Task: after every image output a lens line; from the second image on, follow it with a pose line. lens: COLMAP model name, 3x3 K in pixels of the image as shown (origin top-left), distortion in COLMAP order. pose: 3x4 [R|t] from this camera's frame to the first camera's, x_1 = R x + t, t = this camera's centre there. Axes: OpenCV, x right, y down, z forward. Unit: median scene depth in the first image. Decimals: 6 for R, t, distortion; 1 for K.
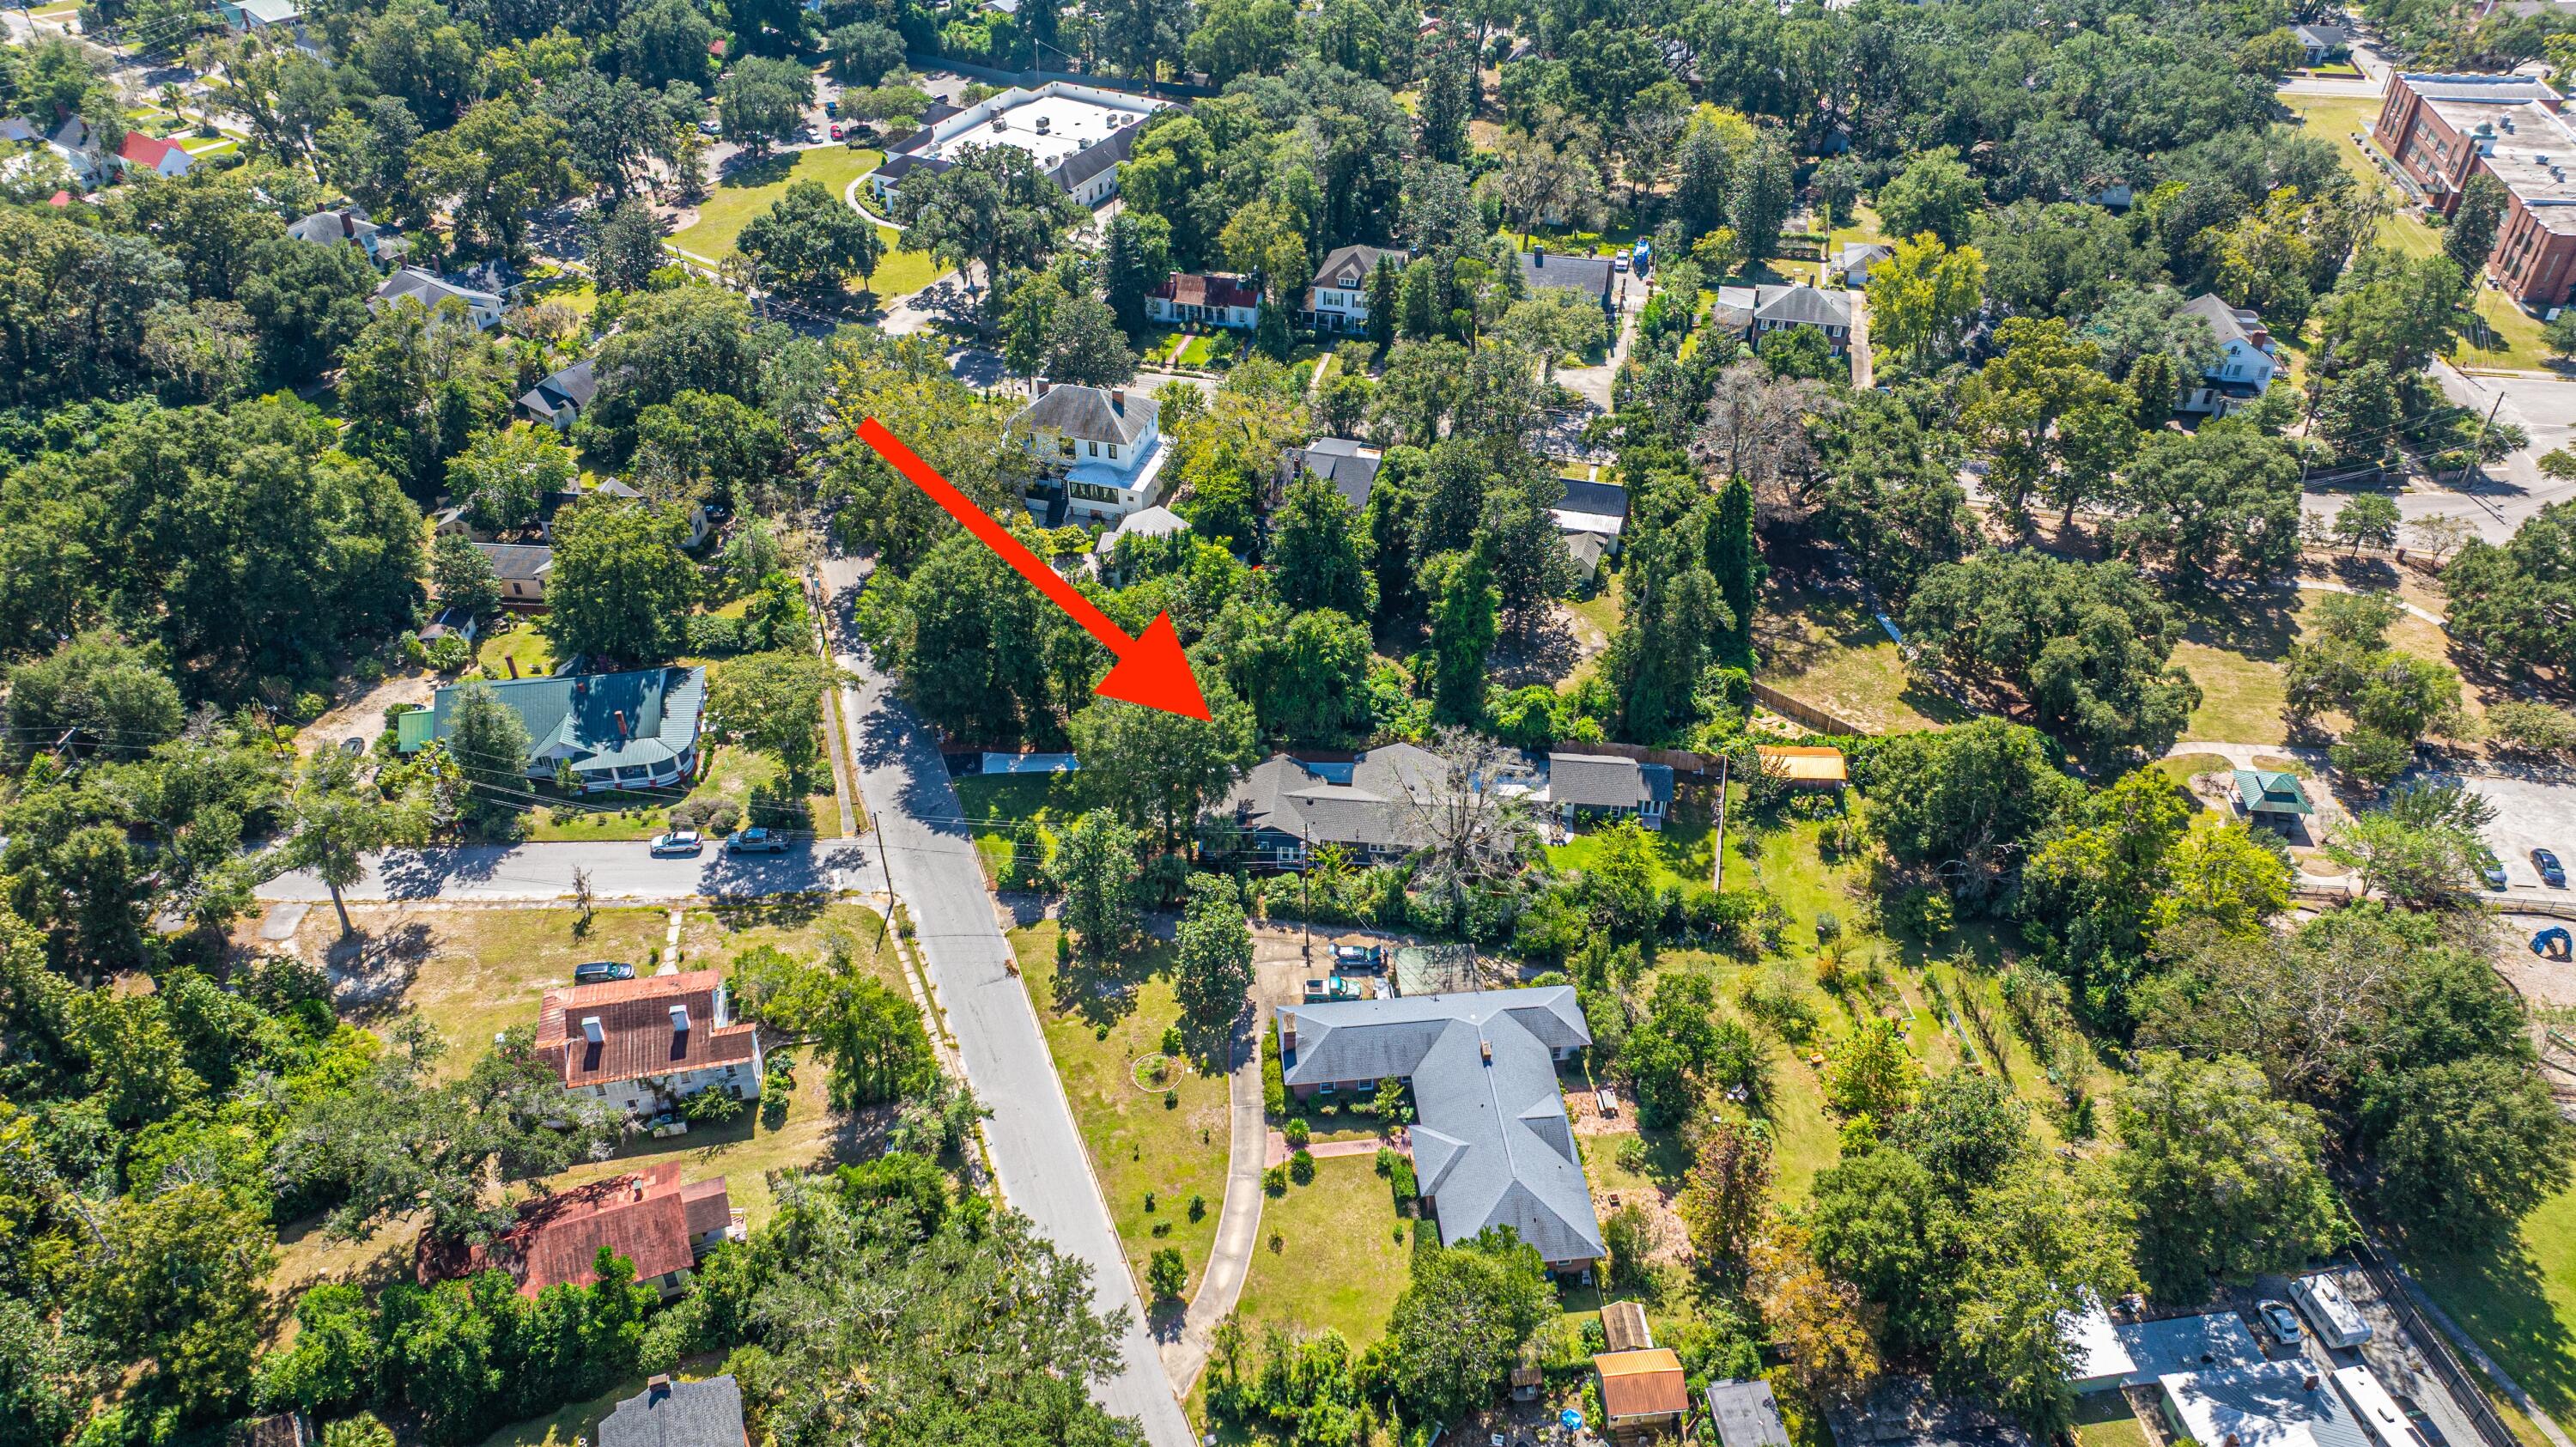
lens RADIAL K [[1817.2, 0, 1280.9], [0, 1817.2, 710.6], [0, 0, 1]] dist [-0.023437, 0.016592]
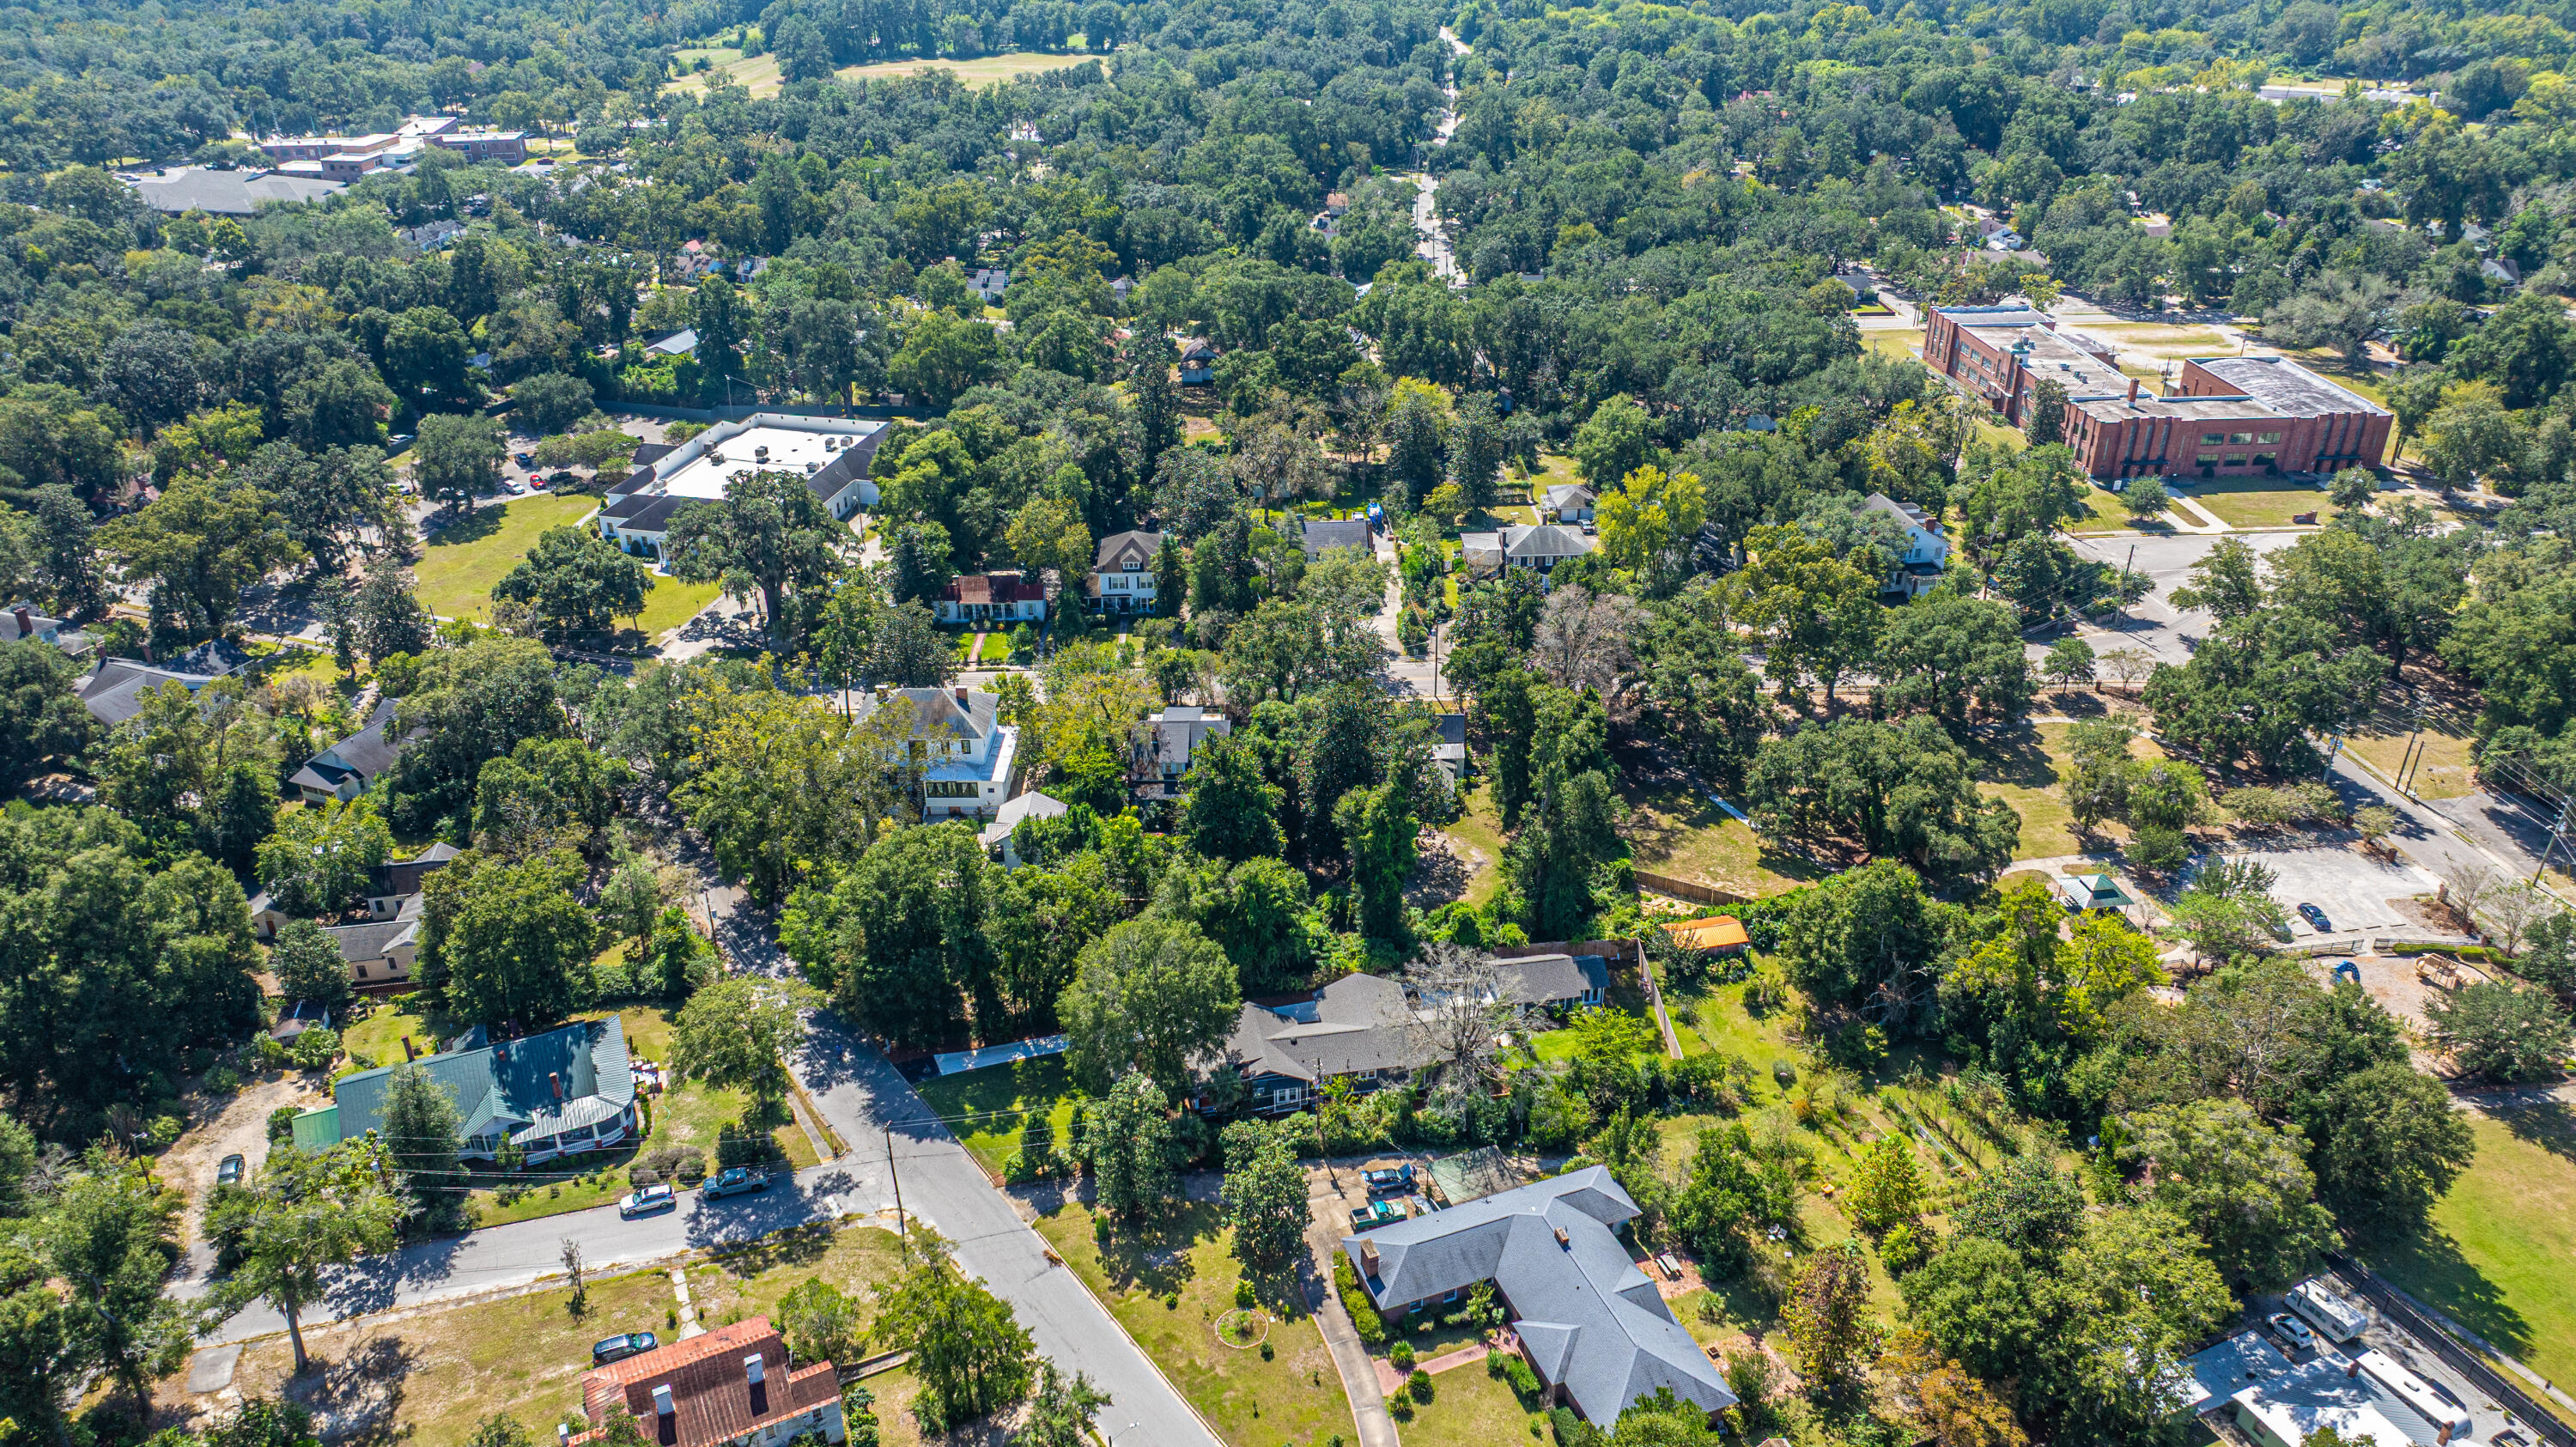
lens RADIAL K [[1825.3, 0, 1286.7], [0, 1825.3, 703.3], [0, 0, 1]] dist [-0.025558, 0.015840]
pose [[0.962326, -0.124194, 0.241875, -0.203918], [0.162395, 0.976020, -0.144956, 0.011760], [-0.218072, 0.178774, 0.959419, -0.019091]]
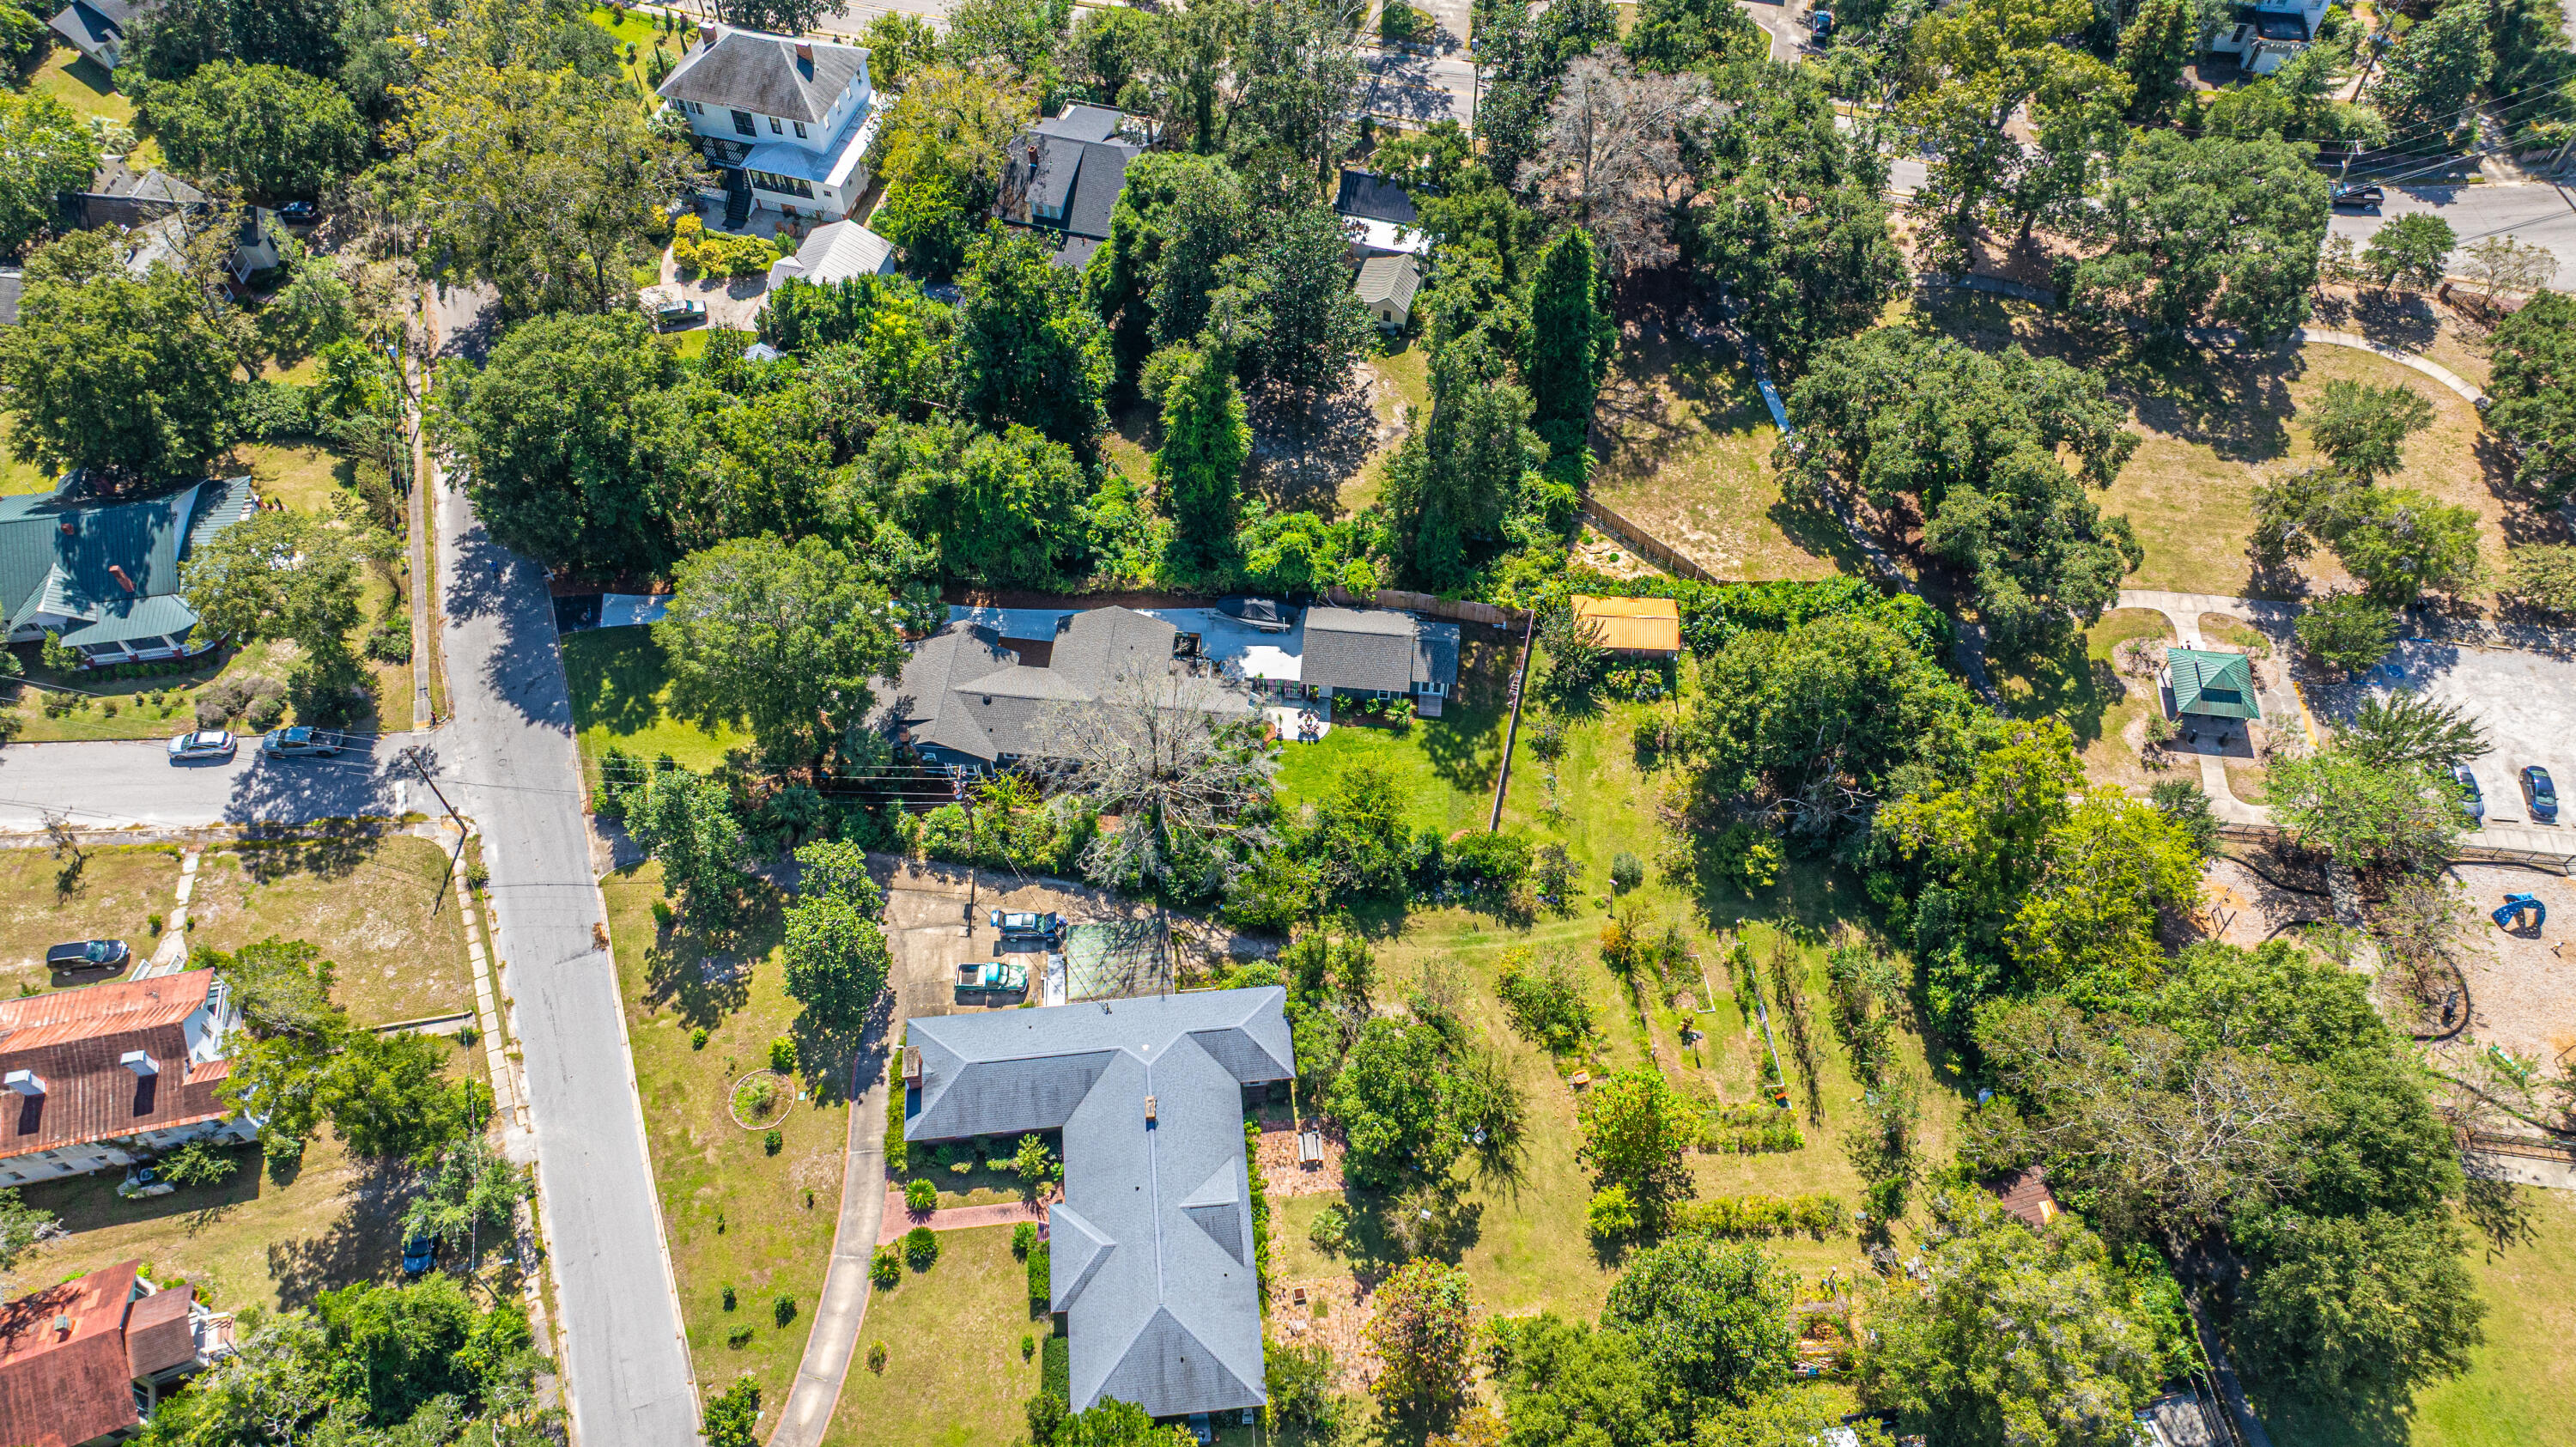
lens RADIAL K [[1825.3, 0, 1278.8], [0, 1825.3, 724.5], [0, 0, 1]] dist [-0.025558, 0.015840]
pose [[0.999993, -0.001425, 0.003394, 0.133869], [0.000306, 0.950974, 0.309271, -0.176221], [-0.003668, -0.309268, 0.950968, 0.234758]]
